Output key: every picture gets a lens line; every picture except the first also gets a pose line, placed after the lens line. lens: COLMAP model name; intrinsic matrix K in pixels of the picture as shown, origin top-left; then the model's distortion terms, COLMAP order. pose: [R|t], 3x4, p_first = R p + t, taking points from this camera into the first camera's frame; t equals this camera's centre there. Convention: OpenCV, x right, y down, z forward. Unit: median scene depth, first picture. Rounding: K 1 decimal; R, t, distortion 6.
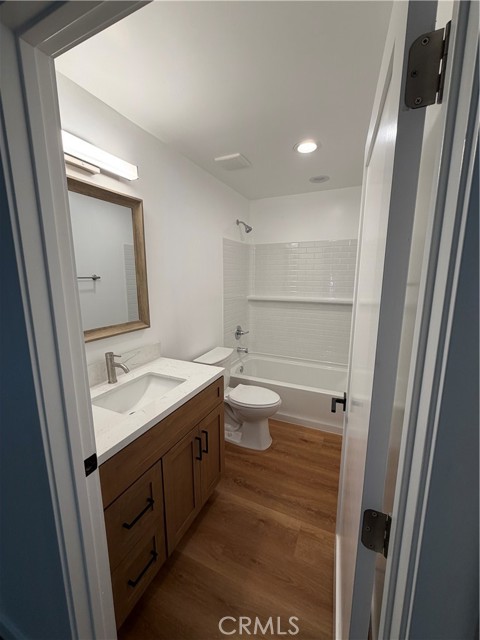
lens RADIAL K [[256.3, 0, 236.8], [0, 256.3, 320.3], [0, 0, 1]] dist [0.003452, 0.000220]
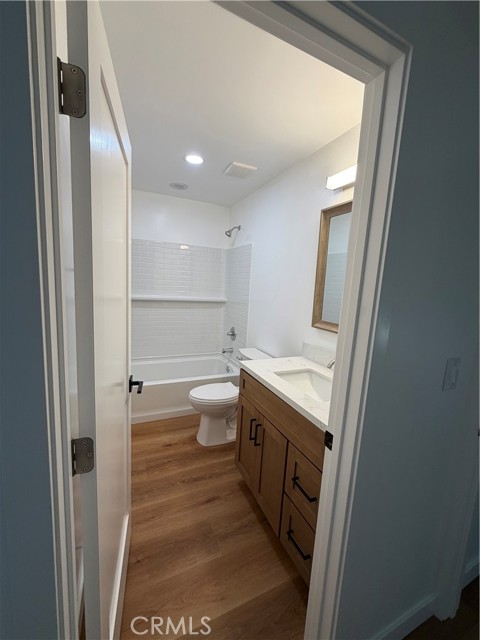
lens RADIAL K [[243.6, 0, 234.8], [0, 243.6, 320.9], [0, 0, 1]] dist [-0.002298, -0.000005]
pose [[0.656718, -0.089913, 0.748757, -0.376564], [0.073308, 0.995776, 0.055279, -0.029689], [-0.750565, 0.018587, 0.660536, 0.171157]]
